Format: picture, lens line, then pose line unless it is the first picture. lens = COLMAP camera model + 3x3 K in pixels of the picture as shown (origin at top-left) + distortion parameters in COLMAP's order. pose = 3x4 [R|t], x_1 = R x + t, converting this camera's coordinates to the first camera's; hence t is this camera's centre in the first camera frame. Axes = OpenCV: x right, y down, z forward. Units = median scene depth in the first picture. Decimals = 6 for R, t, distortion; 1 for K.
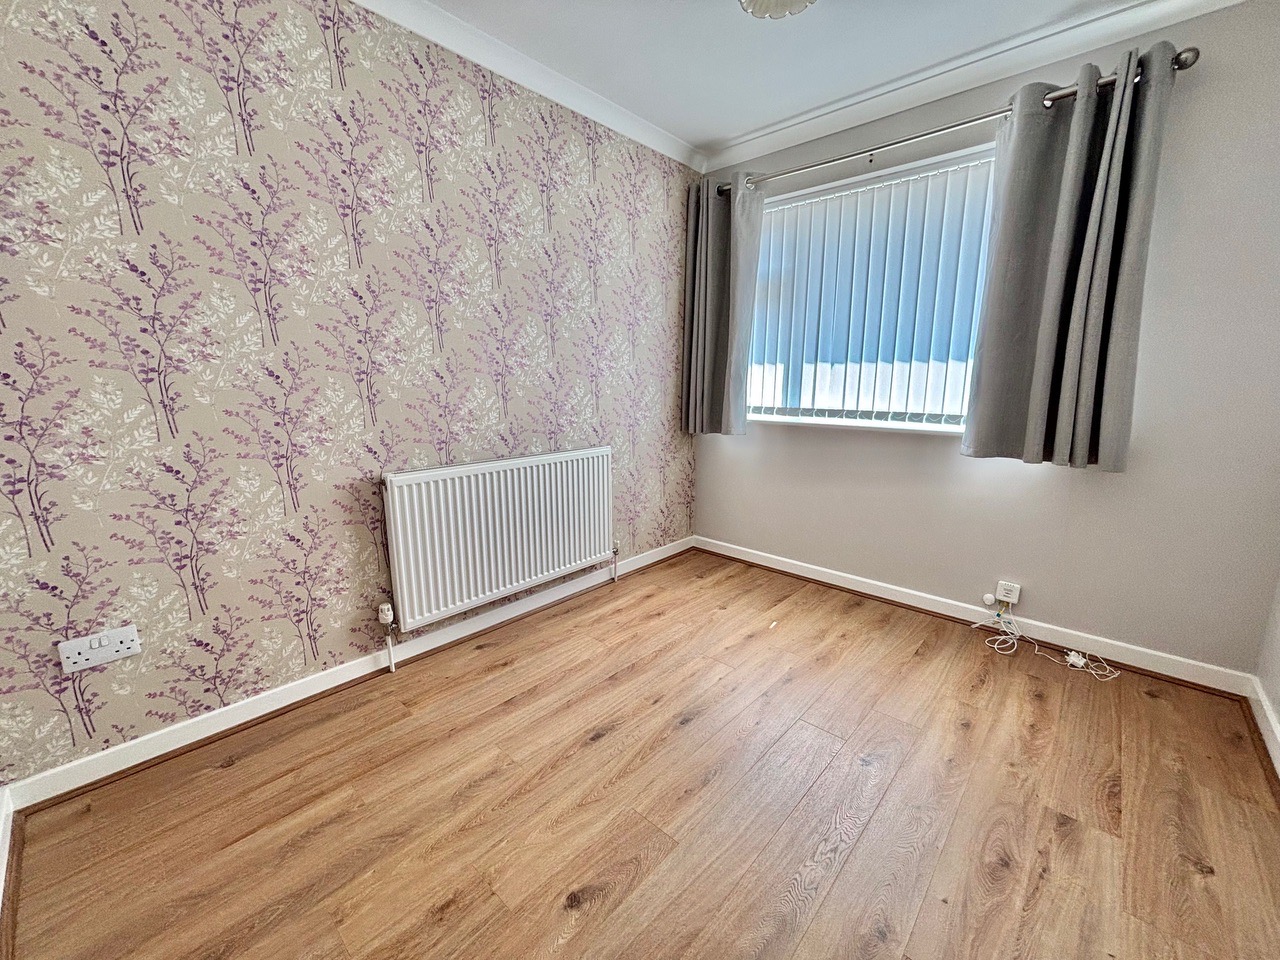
lens RADIAL K [[514.2, 0, 640.0], [0, 514.2, 480.0], [0, 0, 1]] dist [-0.001820, 0.001097]
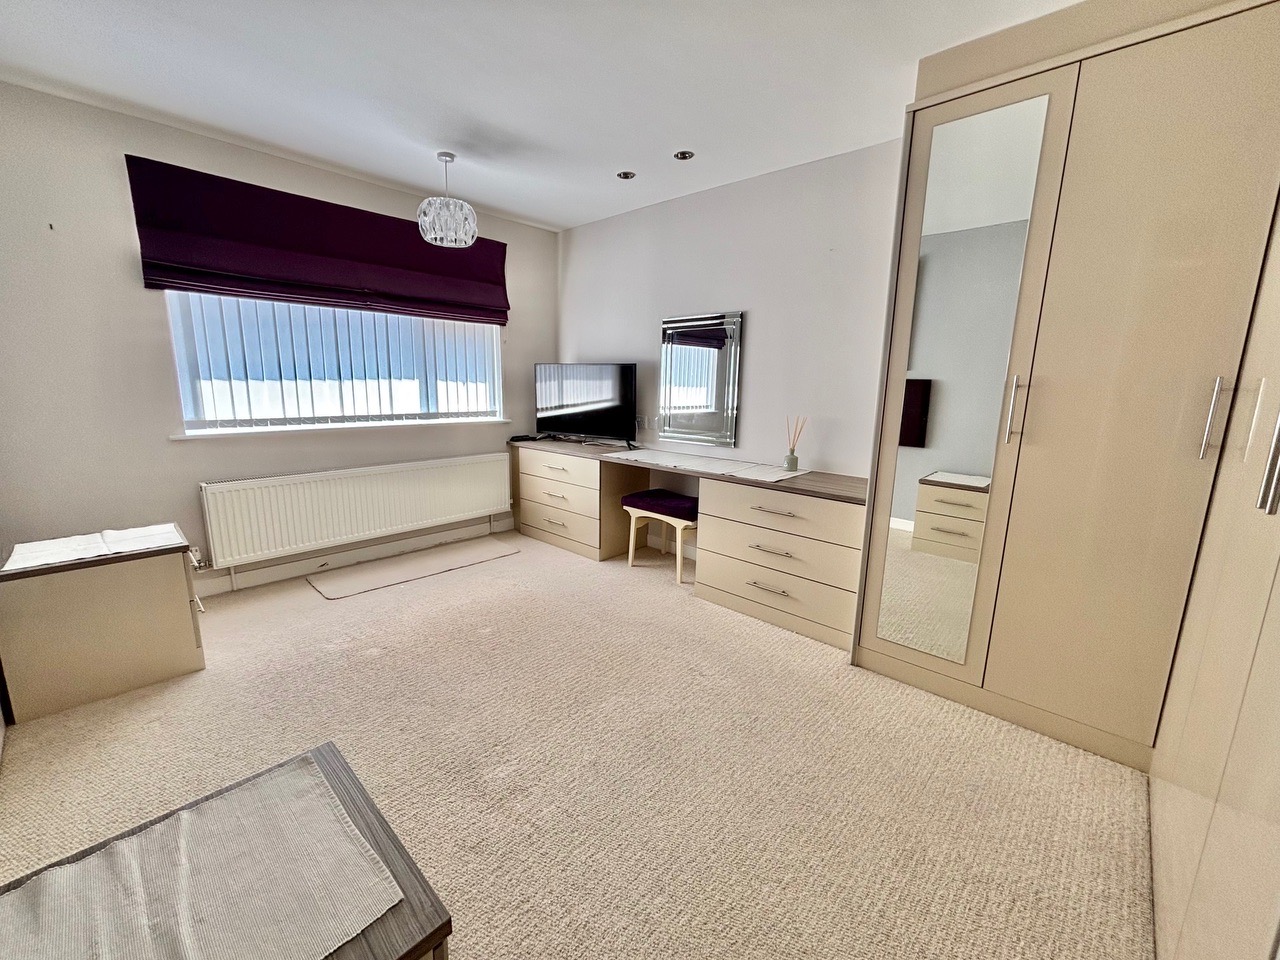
lens RADIAL K [[514.2, 0, 640.0], [0, 514.2, 480.0], [0, 0, 1]] dist [-0.001820, 0.001097]
pose [[0.006554, -0.180450, 0.983562, -1.112202], [0.180681, 0.967608, 0.176319, -0.108707], [-0.983520, 0.176555, 0.038946, 0.434139]]
